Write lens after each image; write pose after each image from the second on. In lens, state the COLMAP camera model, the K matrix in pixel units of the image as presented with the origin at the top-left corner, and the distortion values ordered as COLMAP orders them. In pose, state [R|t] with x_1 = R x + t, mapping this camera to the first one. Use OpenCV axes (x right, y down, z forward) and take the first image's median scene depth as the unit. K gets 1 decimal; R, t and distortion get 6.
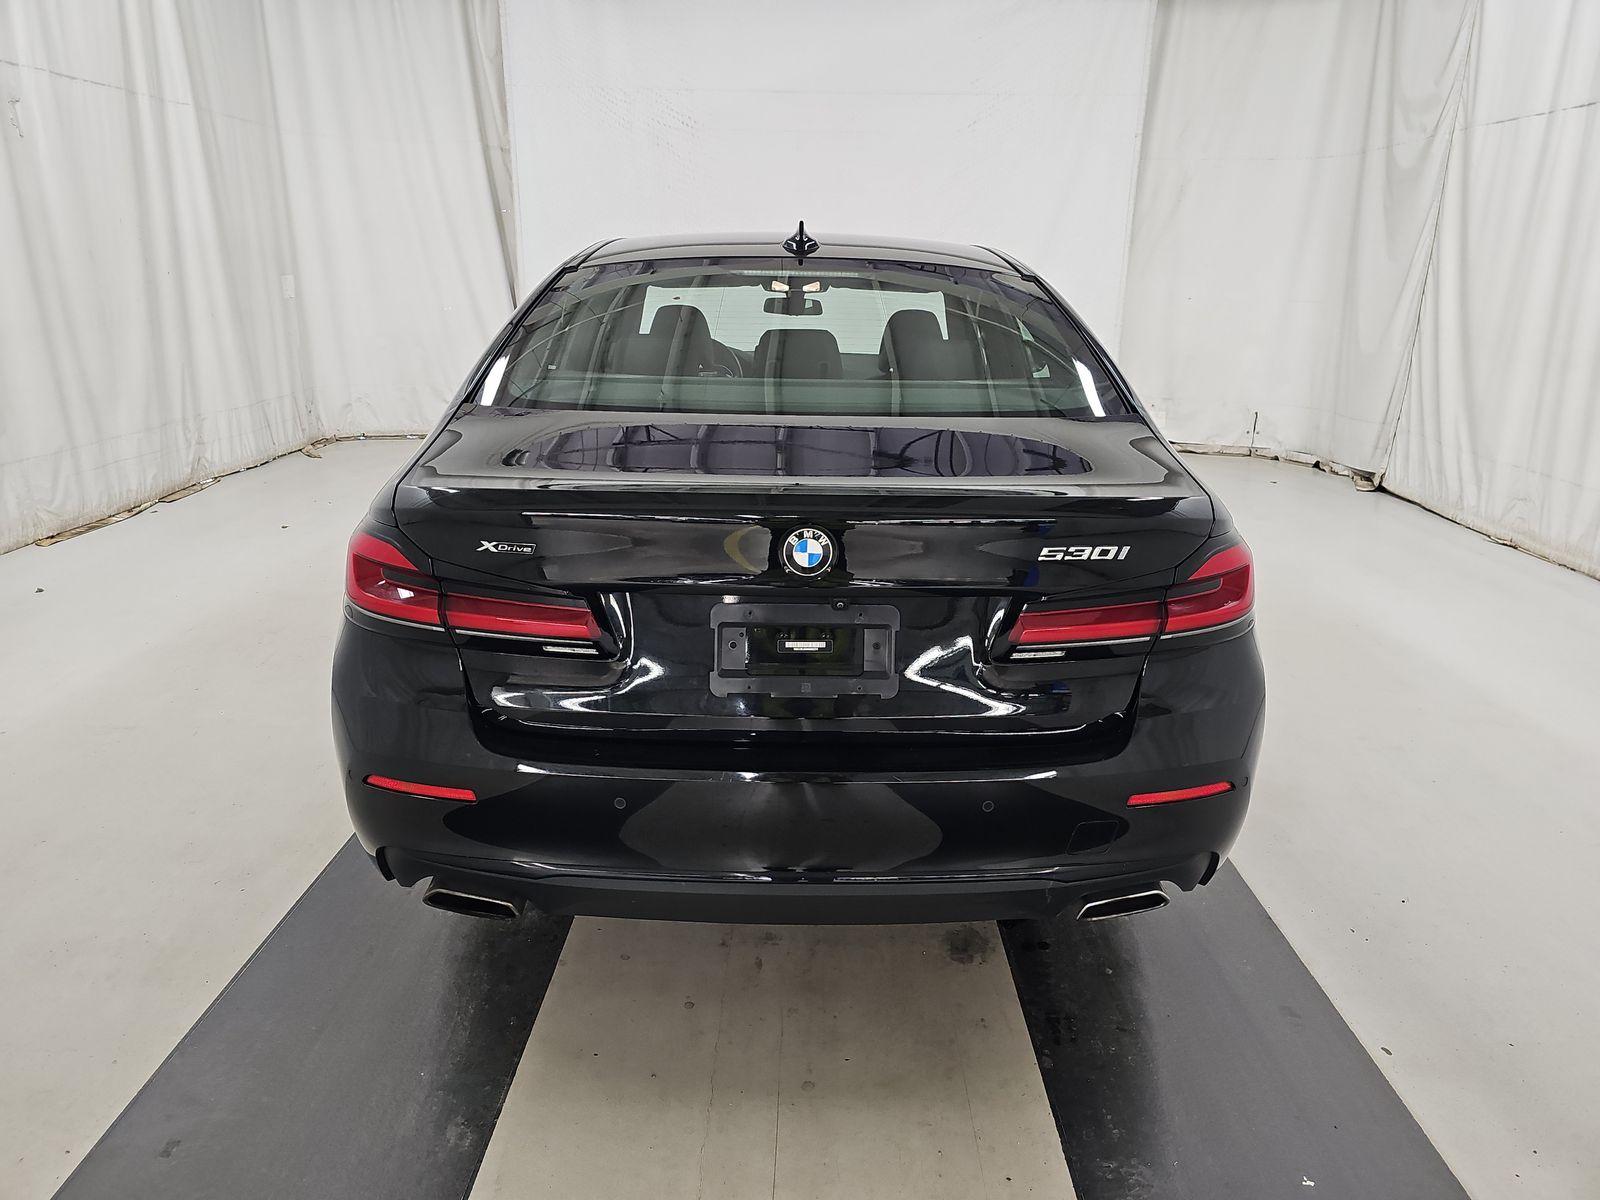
lens RADIAL K [[1088.2, 0, 801.4], [0, 1088.2, 603.0], [0, 0, 1]] dist [0.010357, -0.007075]
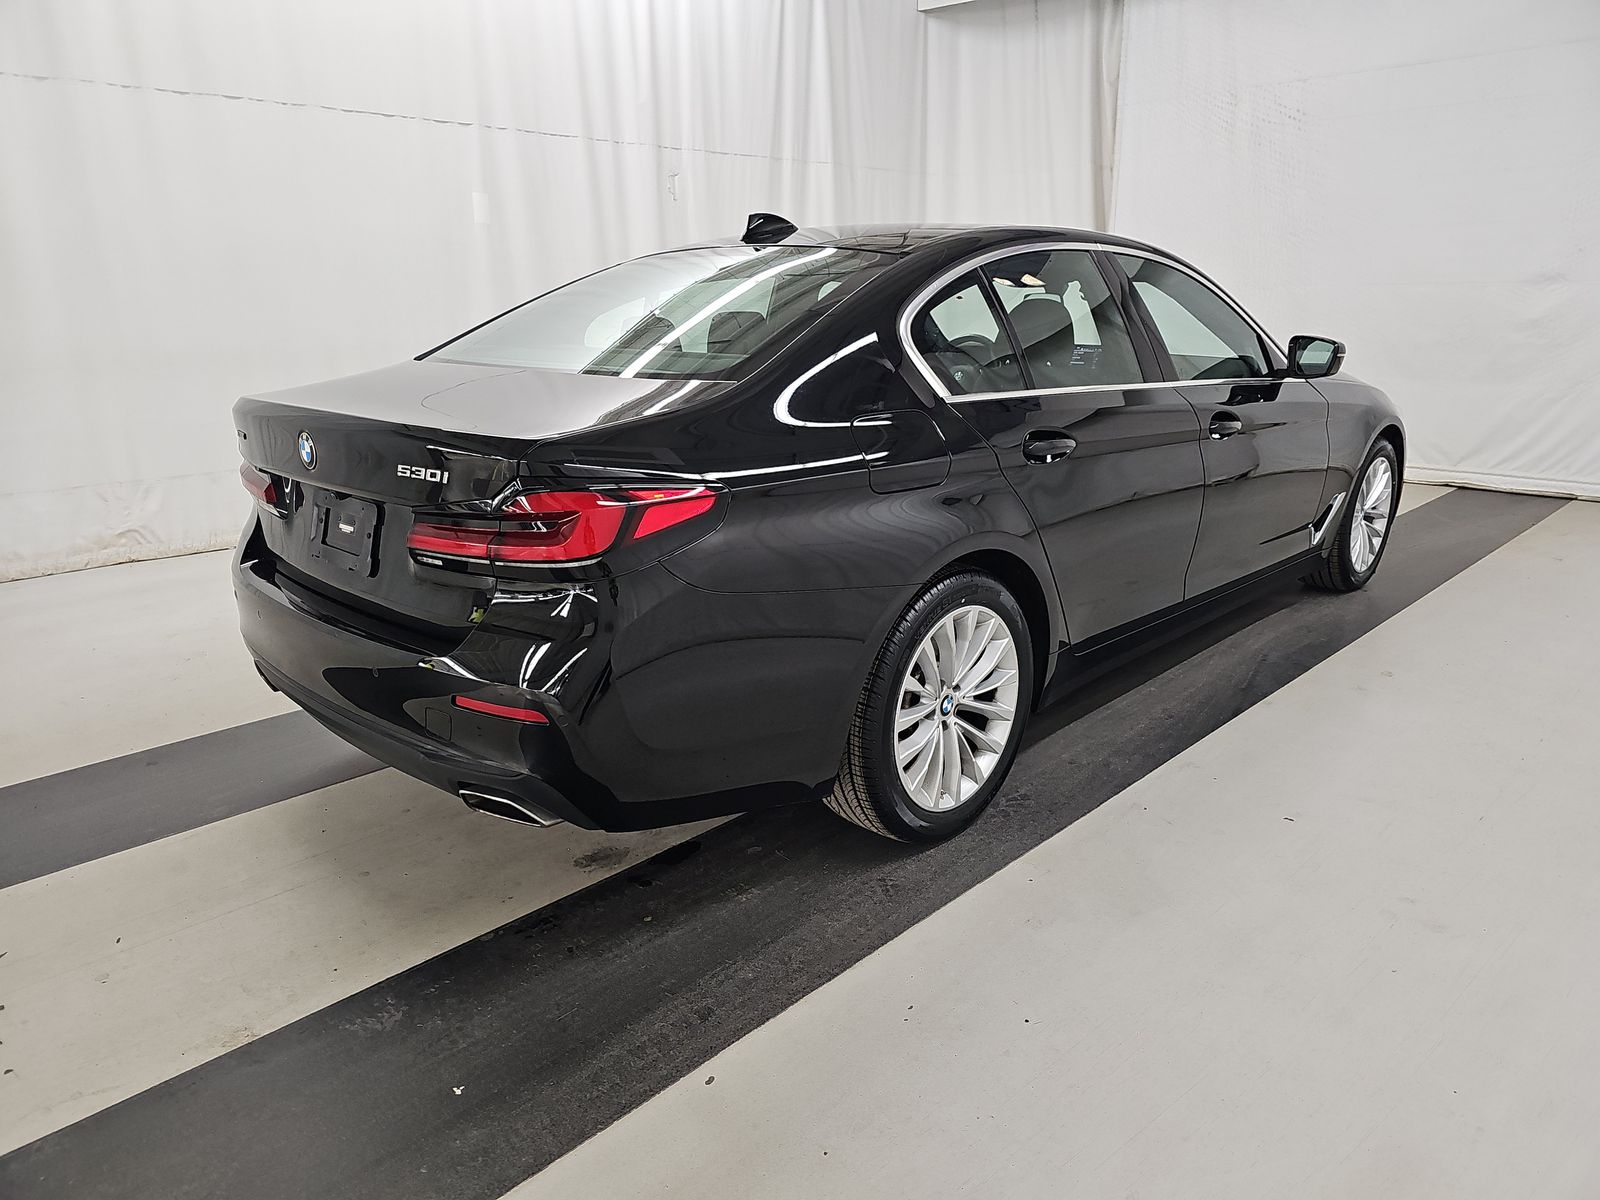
lens RADIAL K [[1088.2, 0, 803.6], [0, 1088.2, 598.6], [0, 0, 1]] dist [0.010357, -0.007075]
pose [[0.698603, 0.163793, -0.696509, 1.103630], [-0.184794, 0.981723, 0.045515, -0.033939], [0.691234, 0.096914, 0.716103, 0.355658]]
